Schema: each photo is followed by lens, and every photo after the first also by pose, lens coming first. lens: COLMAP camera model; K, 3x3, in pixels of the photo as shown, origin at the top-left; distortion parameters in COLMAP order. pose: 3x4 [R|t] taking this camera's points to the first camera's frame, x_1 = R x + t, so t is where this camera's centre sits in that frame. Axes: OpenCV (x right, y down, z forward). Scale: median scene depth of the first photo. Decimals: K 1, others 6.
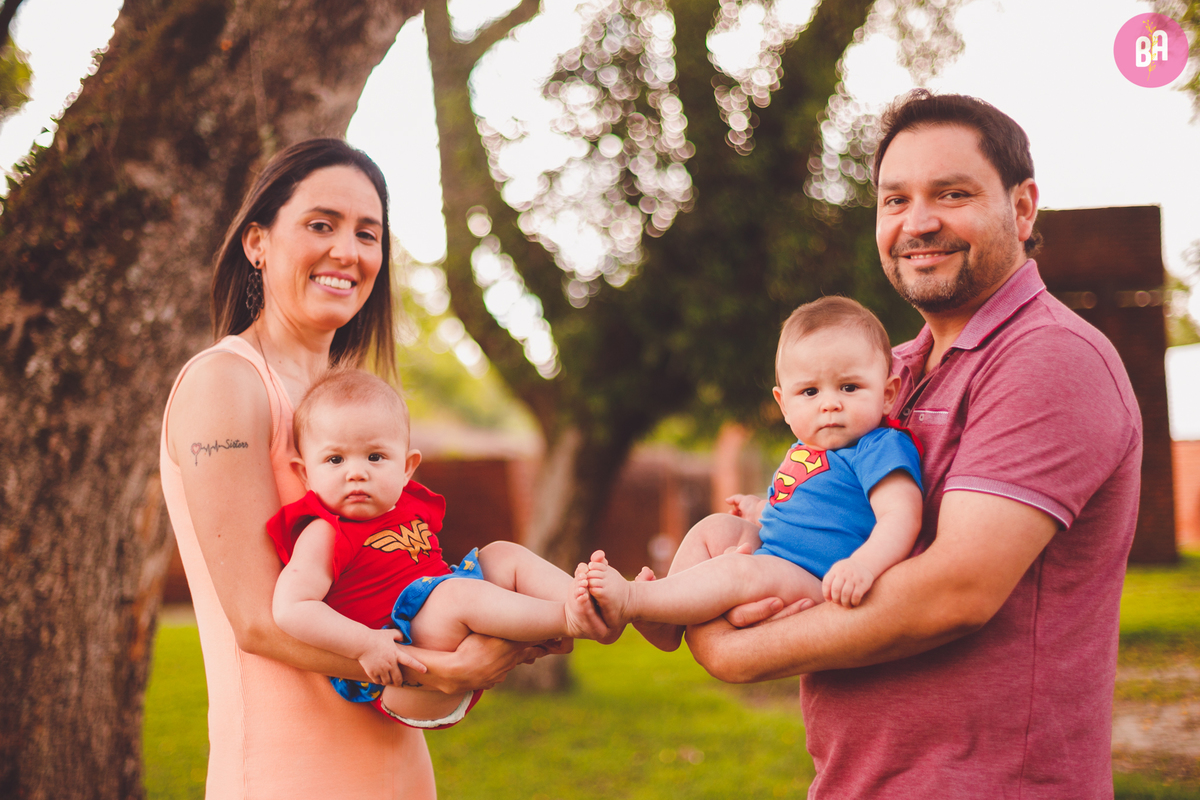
lens RADIAL K [[1908.2, 0, 600.0], [0, 1908.2, 400.0], [0, 0, 1]] dist [-0.152824, 0.071910]
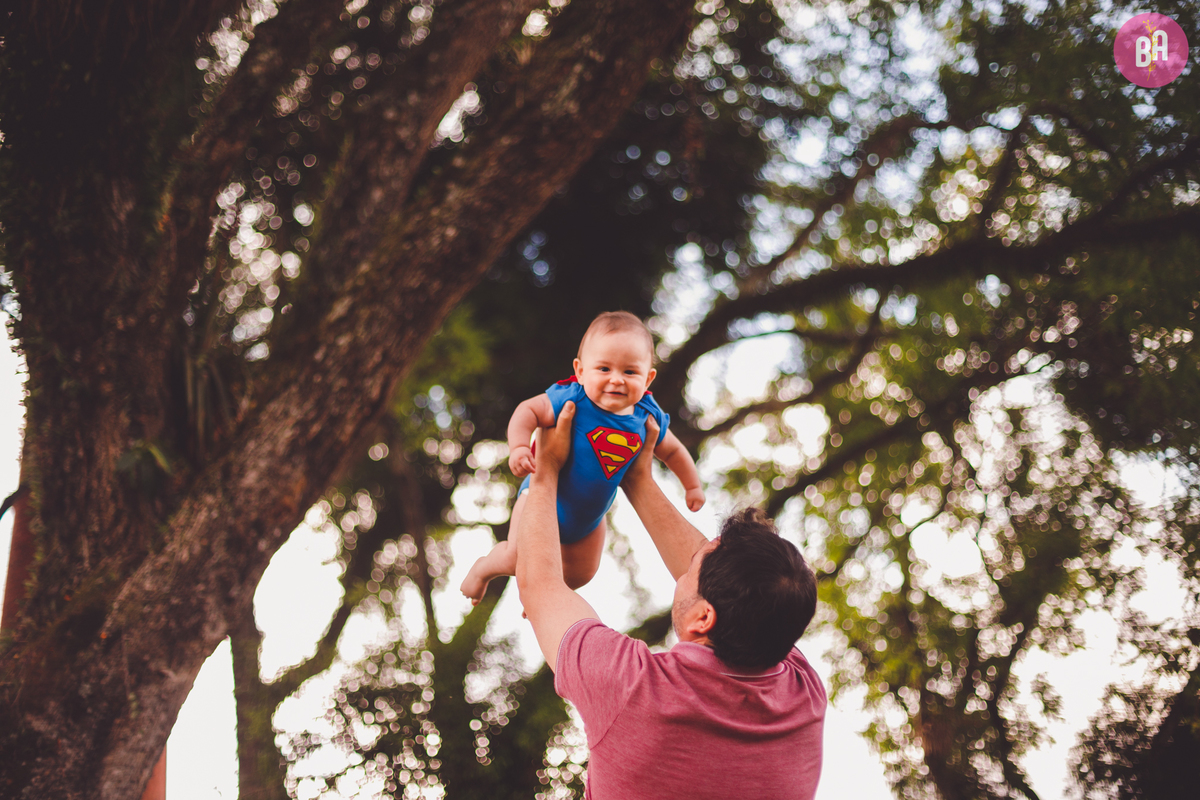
lens RADIAL K [[1638.9, 0, 600.0], [0, 1638.9, 400.0], [0, 0, 1]] dist [-0.186149, 0.172286]
pose [[0.991365, 0.042128, 0.124177, 0.016865], [0.005685, 0.932288, -0.361673, 0.090118], [-0.131005, 0.359256, 0.923998, -0.246893]]
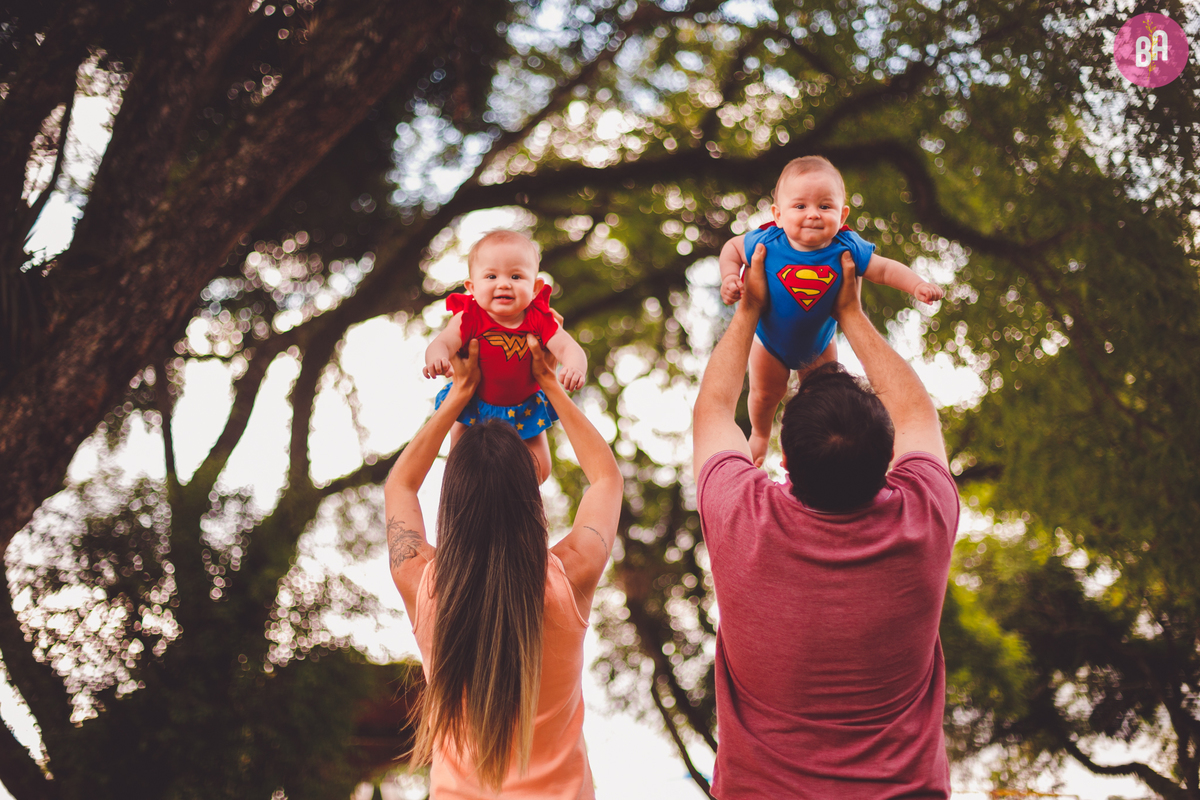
lens RADIAL K [[1638.9, 0, 600.0], [0, 1638.9, 400.0], [0, 0, 1]] dist [-0.186149, 0.172286]
pose [[0.951615, 0.085354, 0.295201, -0.058409], [-0.005113, 0.964915, -0.262513, 0.088074], [-0.307250, 0.248301, 0.918664, -0.533082]]
